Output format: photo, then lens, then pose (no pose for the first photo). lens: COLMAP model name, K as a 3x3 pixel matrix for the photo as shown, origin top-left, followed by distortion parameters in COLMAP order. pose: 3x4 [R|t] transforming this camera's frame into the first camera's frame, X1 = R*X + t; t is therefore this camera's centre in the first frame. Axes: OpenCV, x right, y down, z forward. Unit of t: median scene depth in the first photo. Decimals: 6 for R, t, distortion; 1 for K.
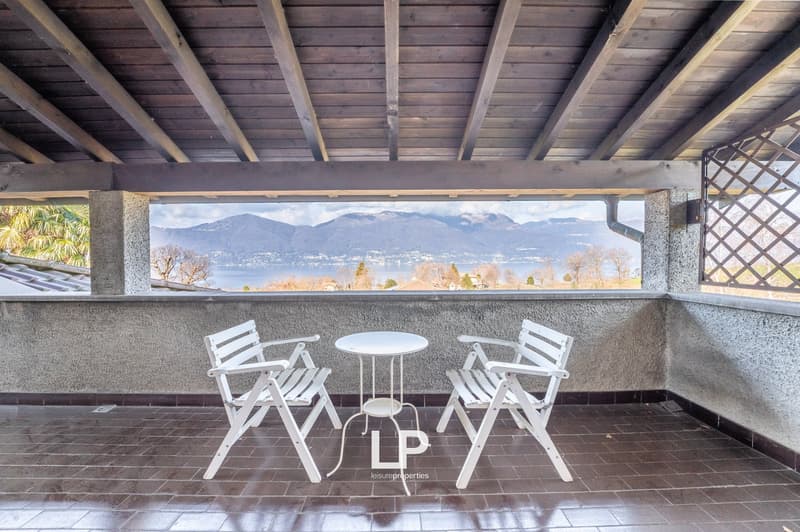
lens RADIAL K [[332.6, 0, 406.5], [0, 332.6, 265.1], [0, 0, 1]] dist [-0.017148, -0.000126]
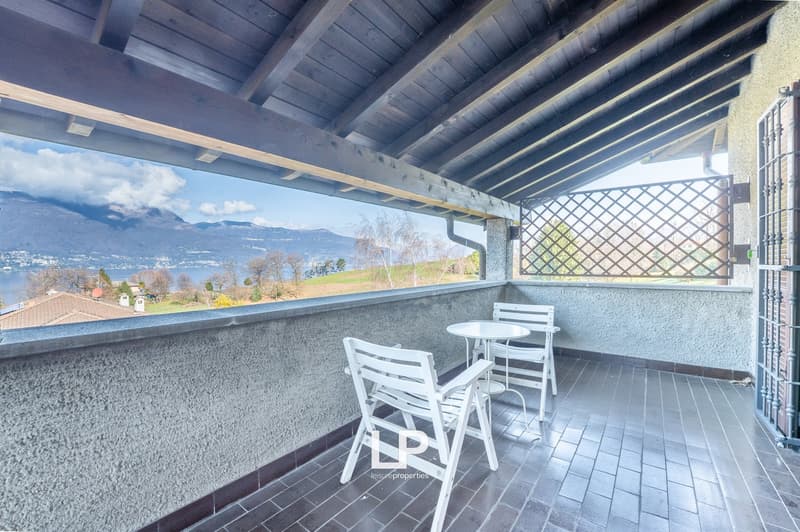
lens RADIAL K [[332.6, 0, 406.5], [0, 332.6, 265.1], [0, 0, 1]] dist [-0.017148, -0.000126]
pose [[0.614113, -0.004515, 0.789205, -0.785859], [0.014235, 0.999884, -0.005357, 0.007481], [-0.789090, 0.014524, 0.614106, 0.352511]]
